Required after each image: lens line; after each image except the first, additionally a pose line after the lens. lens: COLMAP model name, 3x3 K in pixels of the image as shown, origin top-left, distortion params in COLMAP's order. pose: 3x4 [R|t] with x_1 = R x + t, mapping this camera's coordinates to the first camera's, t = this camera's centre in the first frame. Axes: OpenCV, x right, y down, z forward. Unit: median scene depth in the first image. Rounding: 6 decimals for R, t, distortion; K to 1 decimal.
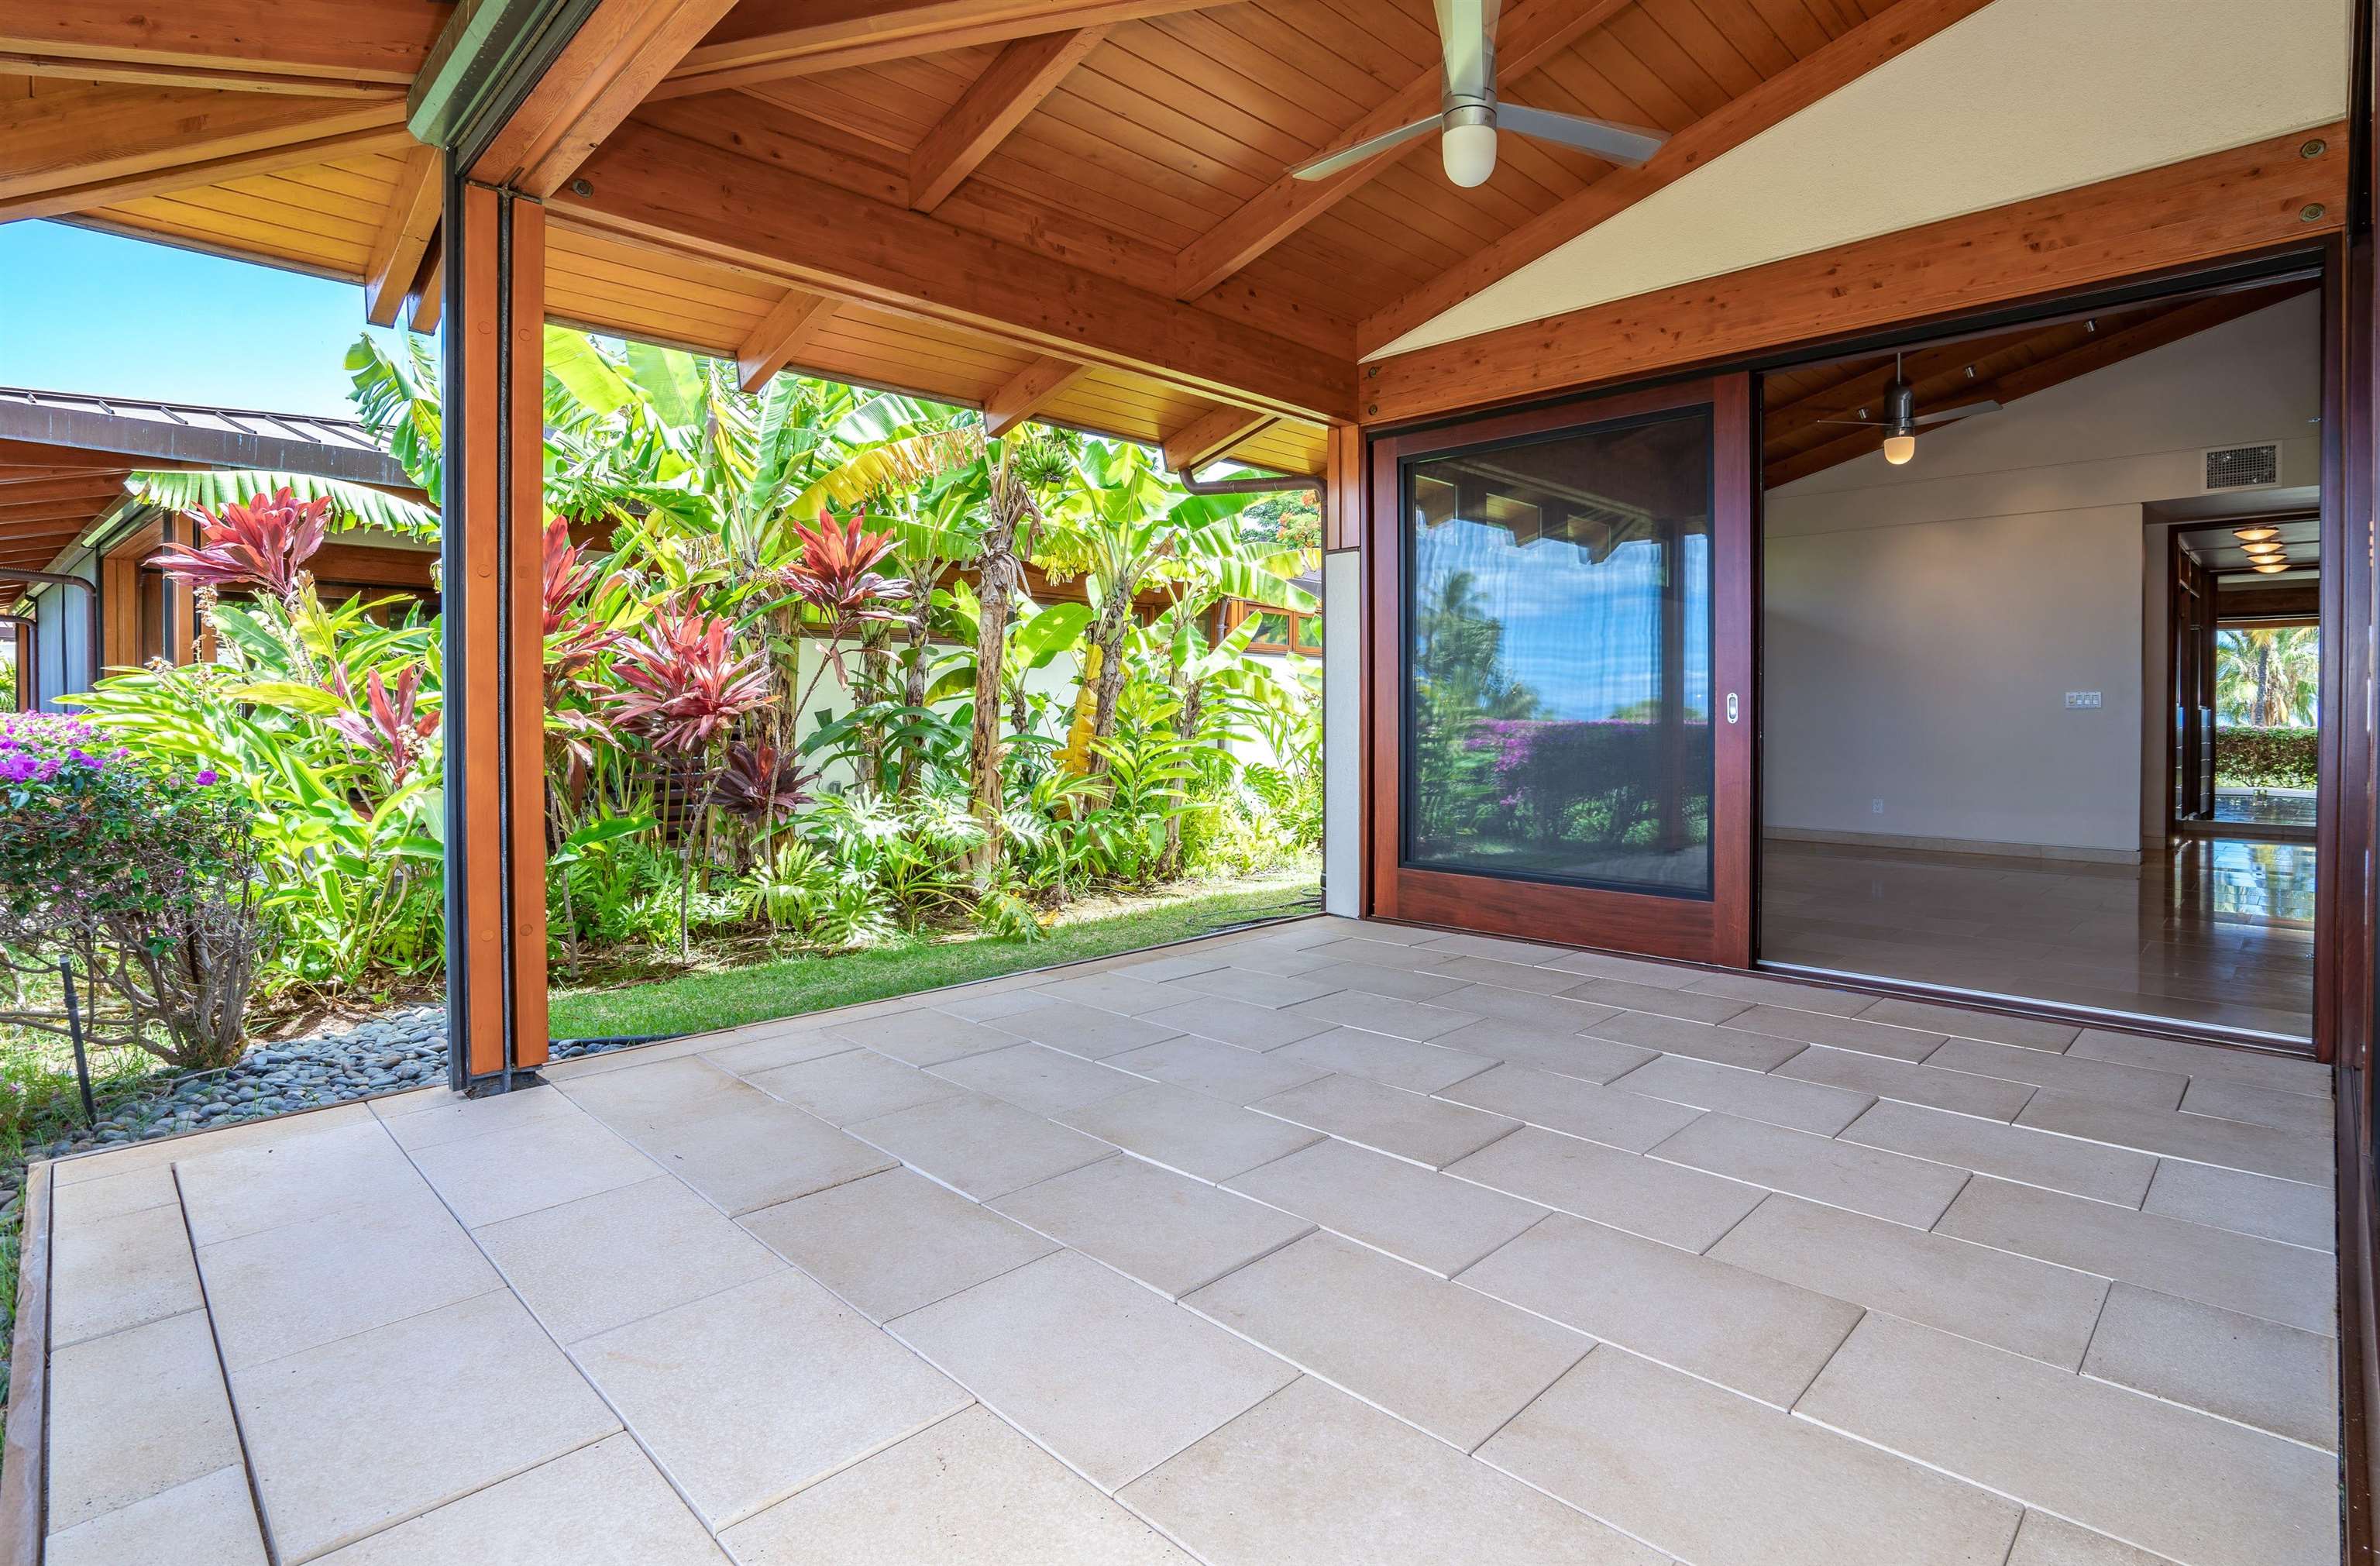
lens RADIAL K [[1145.7, 0, 1195.3], [0, 1145.7, 727.3], [0, 0, 1]] dist [-0.001923, -0.000116]
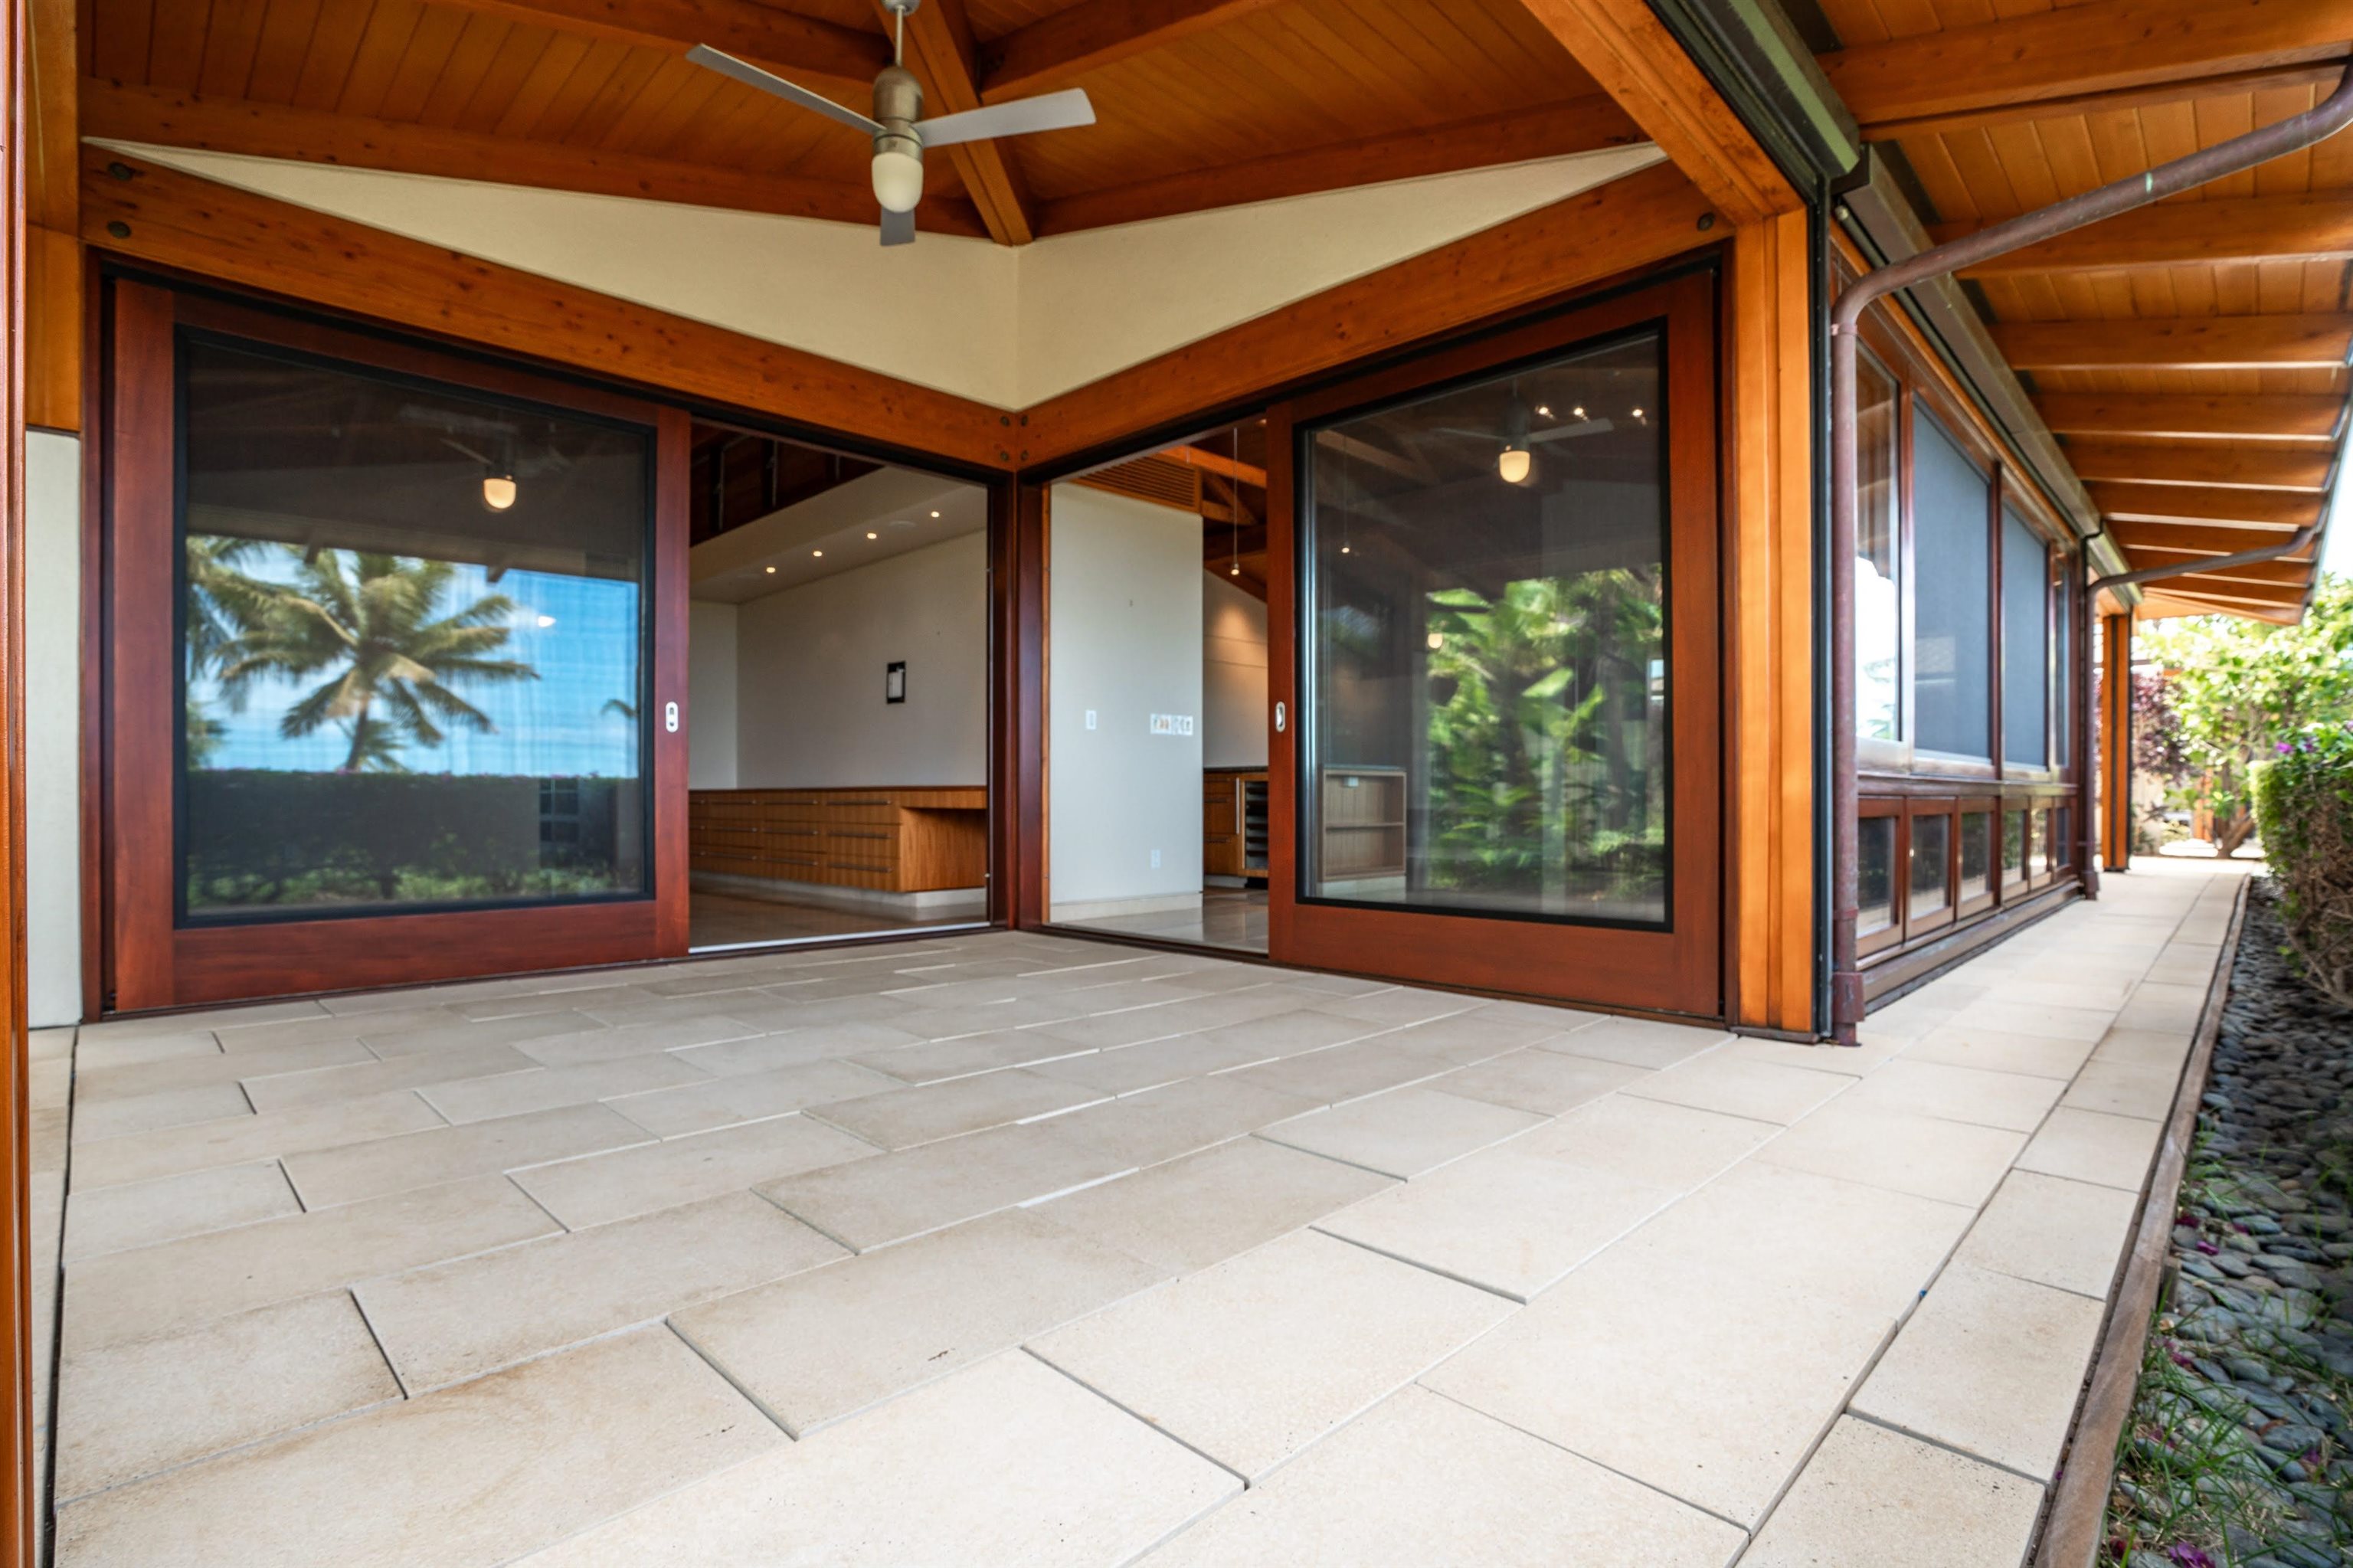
lens RADIAL K [[1129.5, 0, 1176.5], [0, 1129.5, 784.0], [0, 0, 1]] dist [-0.039654, -0.000285]
pose [[0.005009, 0.019558, 0.999796, -0.576911], [0.009346, 0.999764, -0.019605, 0.070869], [-0.999944, 0.009443, 0.004825, 0.519379]]
